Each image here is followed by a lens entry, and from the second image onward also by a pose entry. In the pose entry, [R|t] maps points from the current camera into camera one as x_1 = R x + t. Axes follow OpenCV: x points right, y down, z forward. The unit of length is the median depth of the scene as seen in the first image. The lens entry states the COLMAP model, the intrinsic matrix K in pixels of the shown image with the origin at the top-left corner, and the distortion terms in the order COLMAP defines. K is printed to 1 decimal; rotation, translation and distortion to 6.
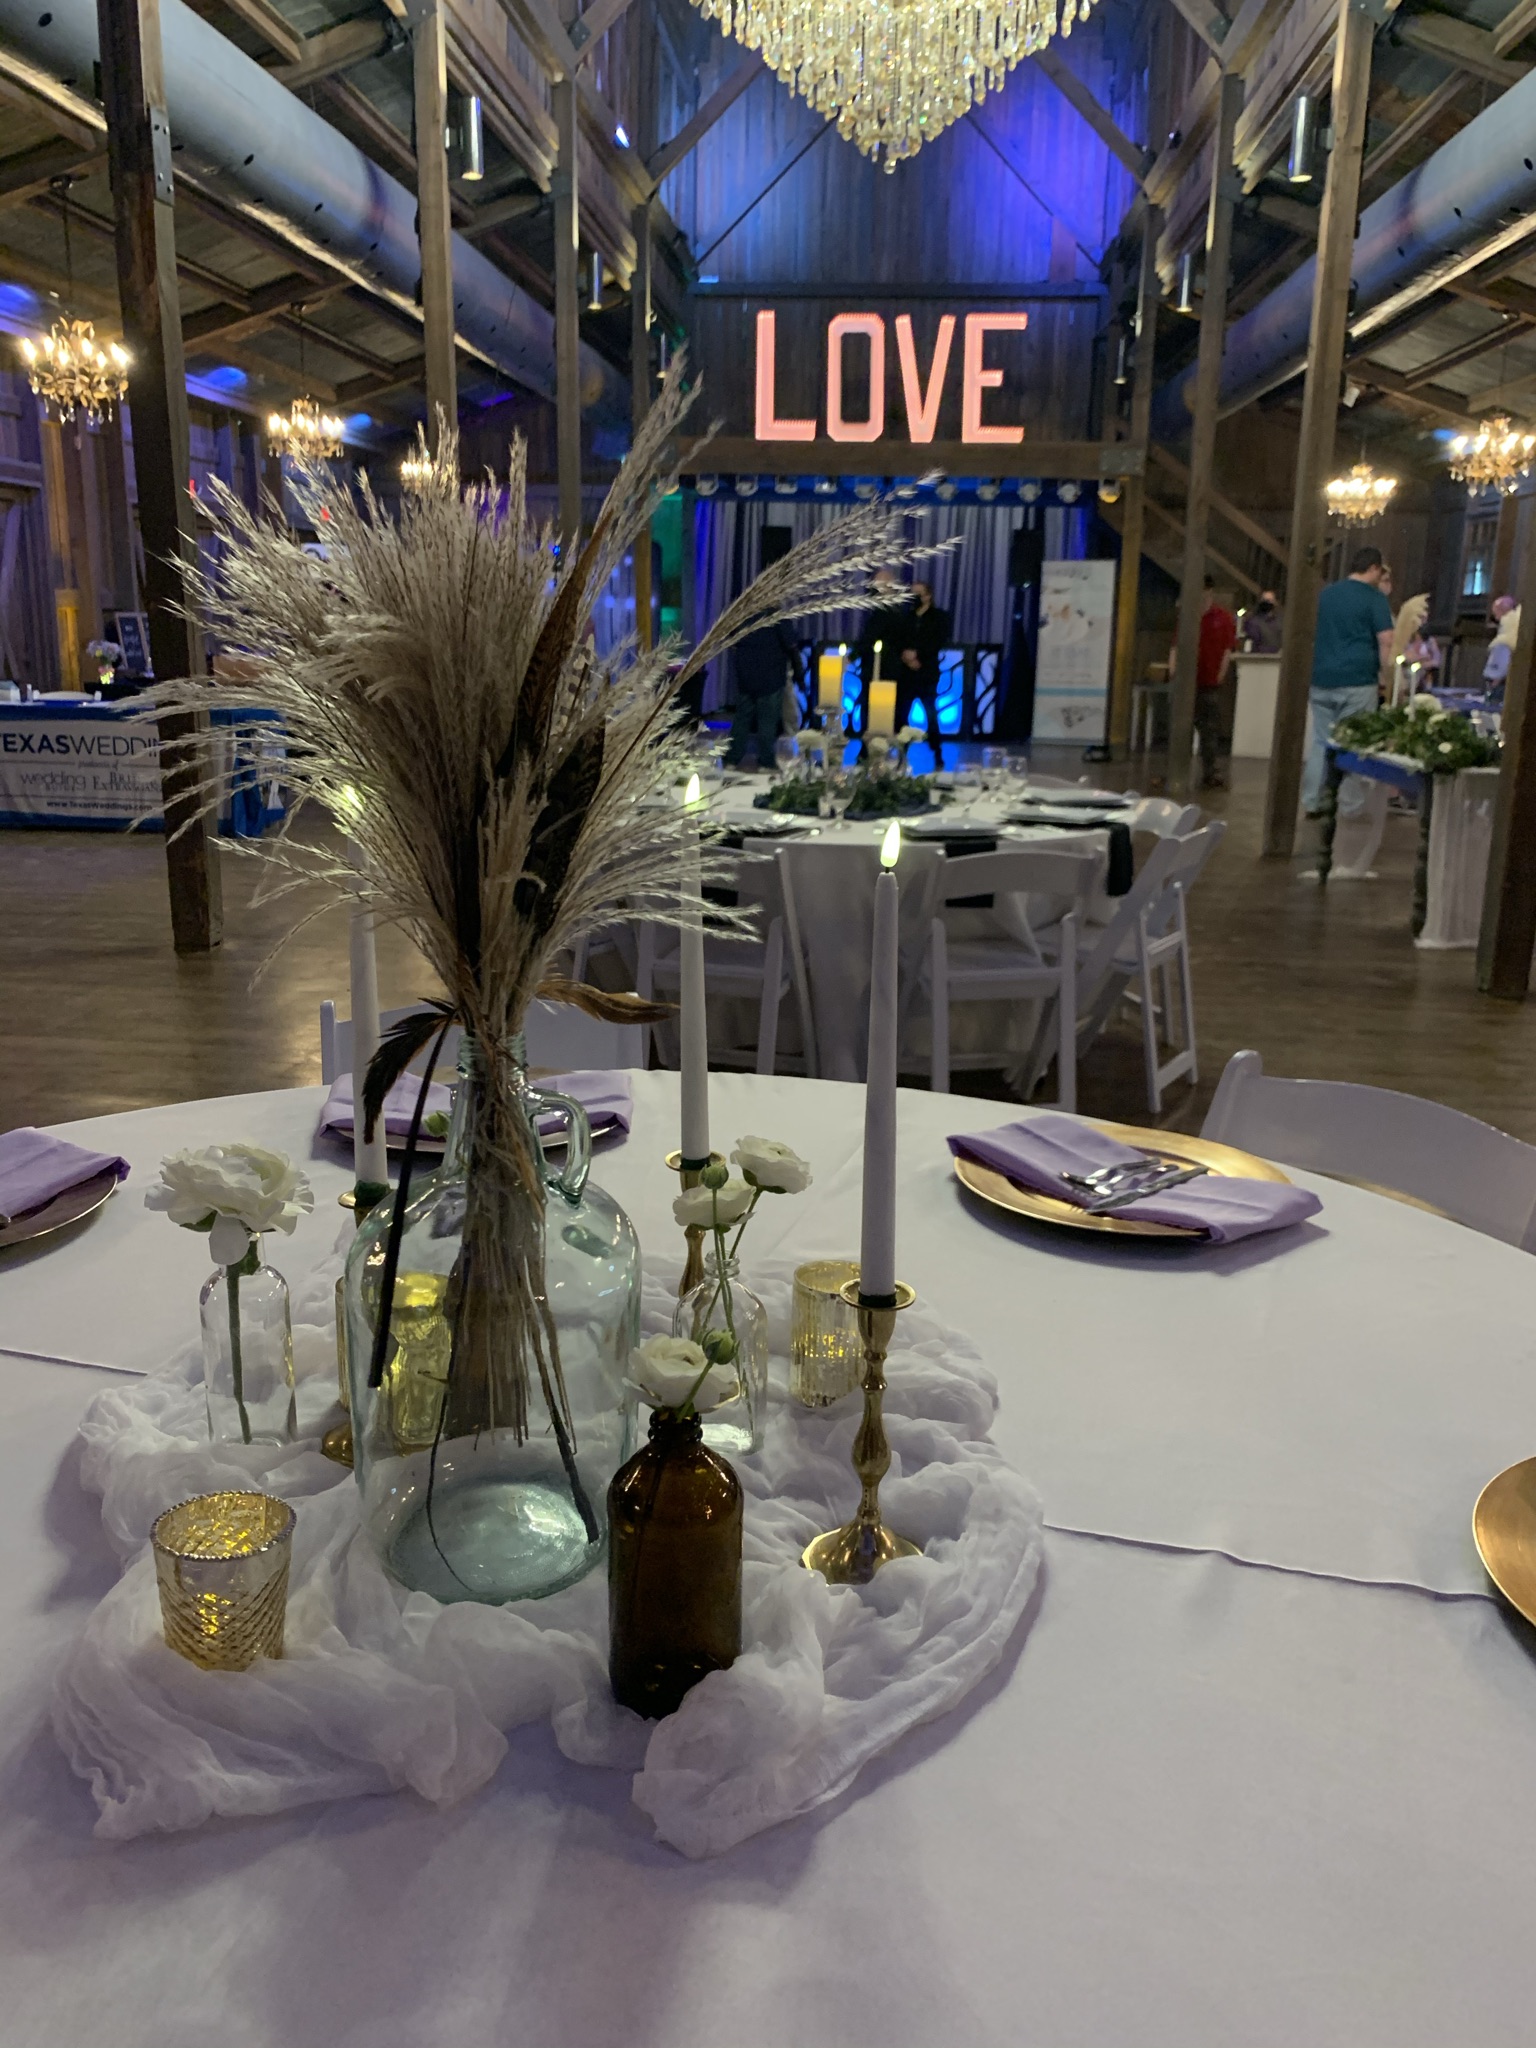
lens RADIAL K [[1587.5, 0, 769.0], [0, 1587.5, 1021.8], [0, 0, 1]] dist [0.050174, 0.003278]
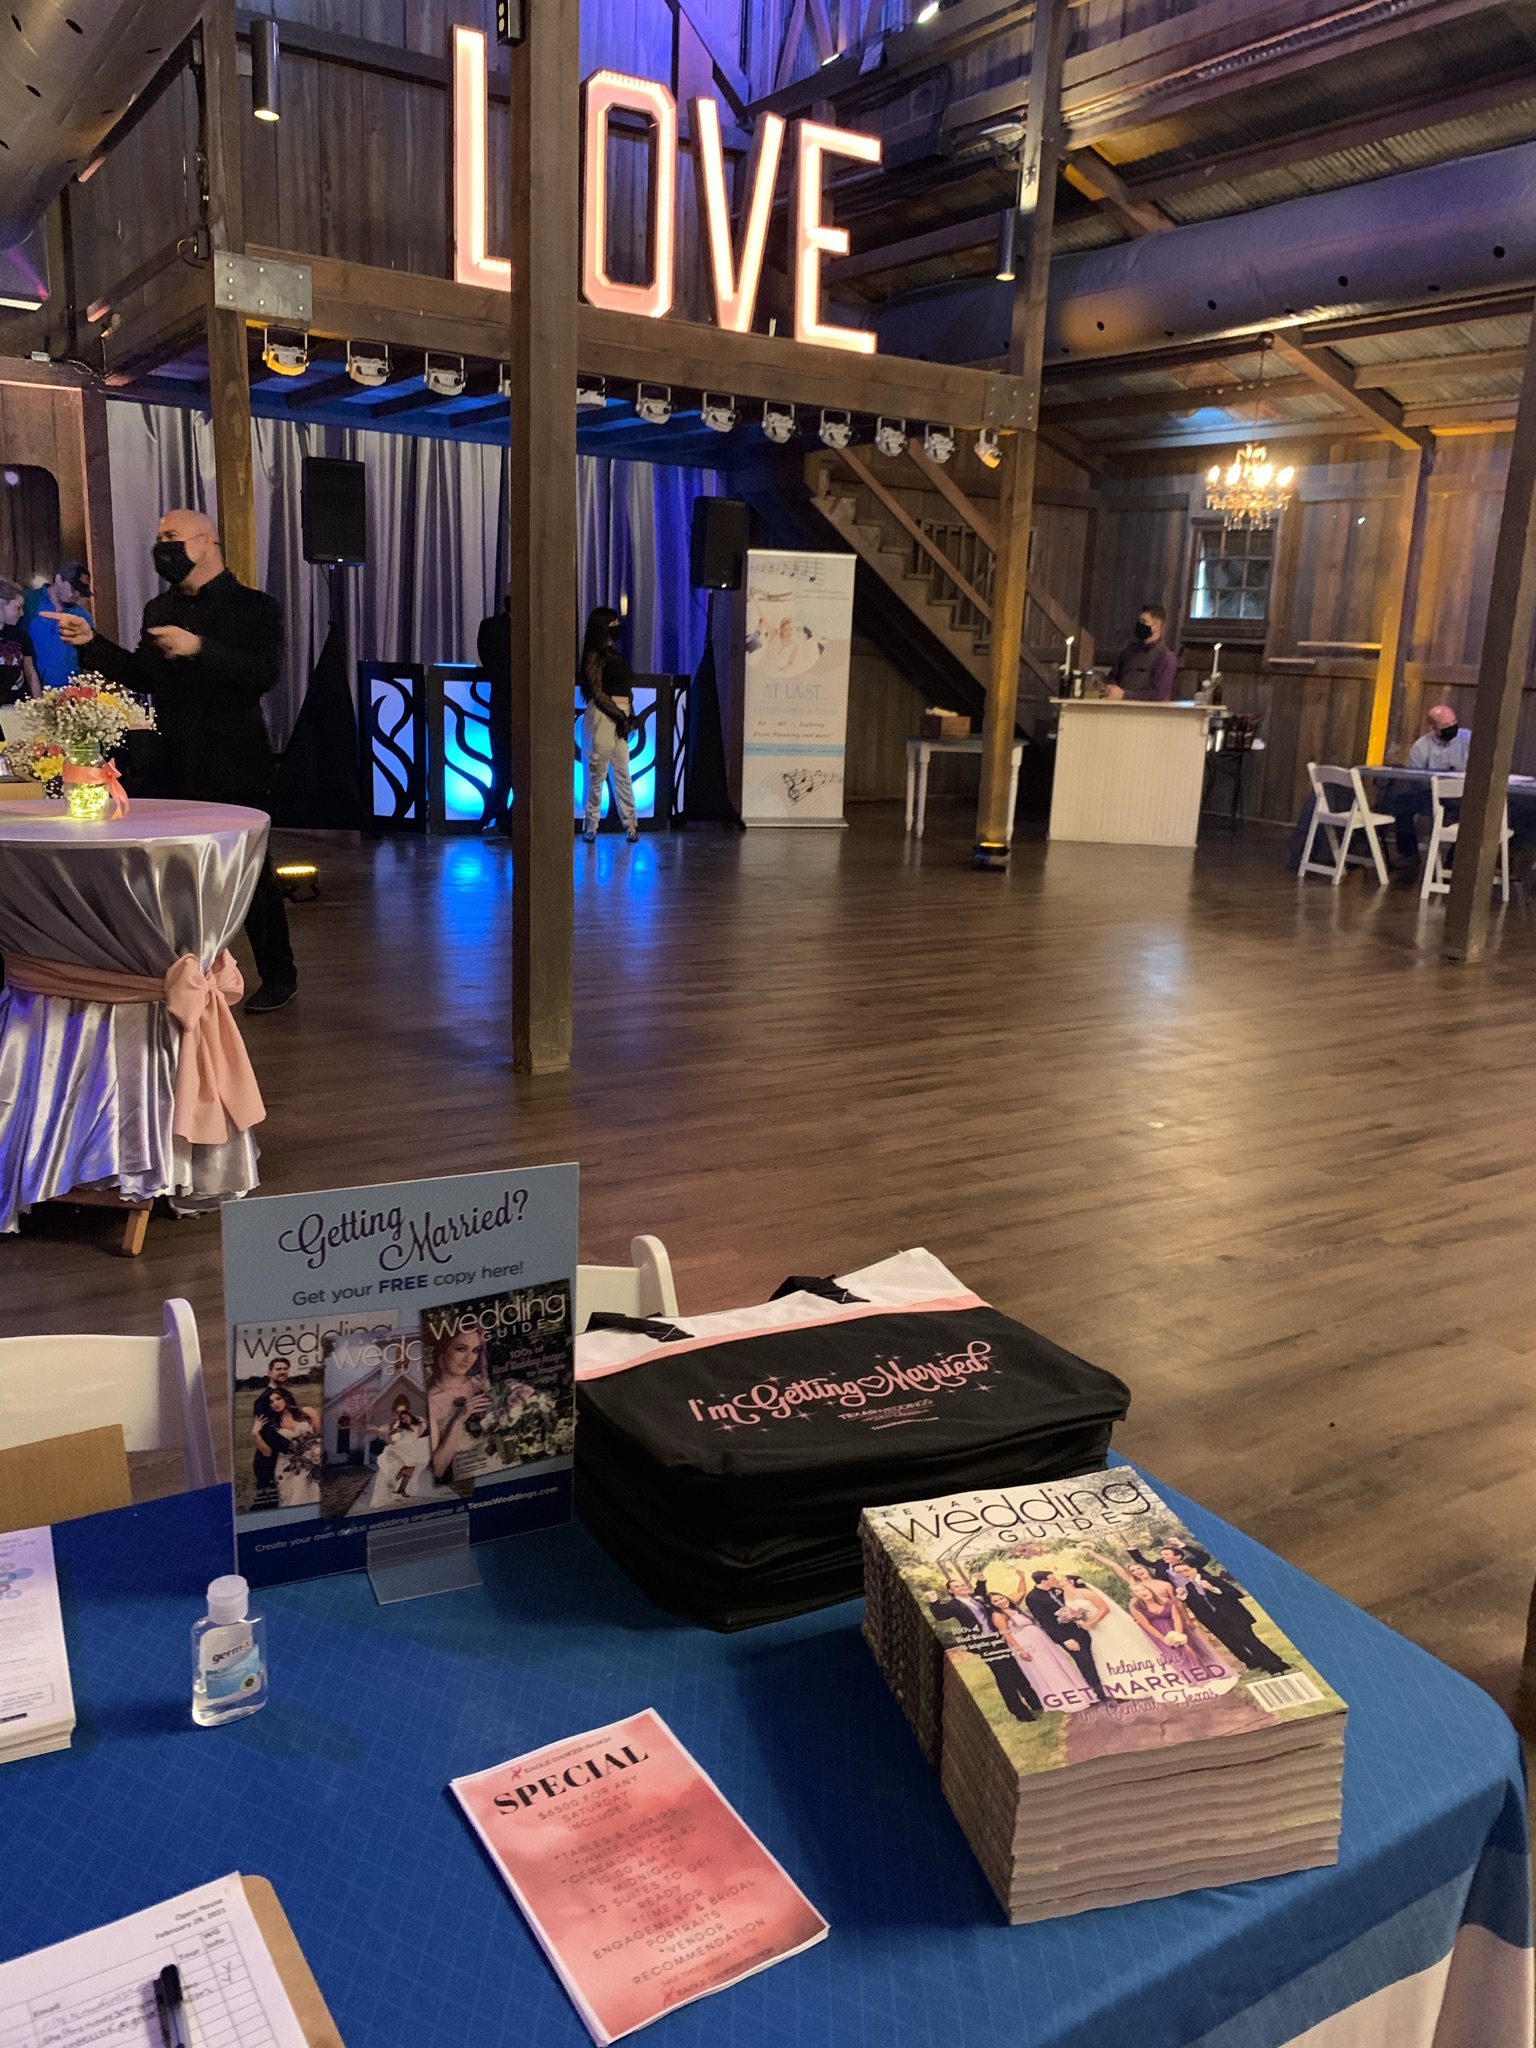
lens RADIAL K [[1587.5, 0, 767.2], [0, 1587.5, 1018.5], [0, 0, 1]] dist [0.050174, 0.003278]
pose [[0.797957, -0.123021, 0.590026, -0.262716], [0.117895, 0.991896, 0.047370, -0.146883], [-0.591072, 0.031762, 0.805993, 0.542877]]
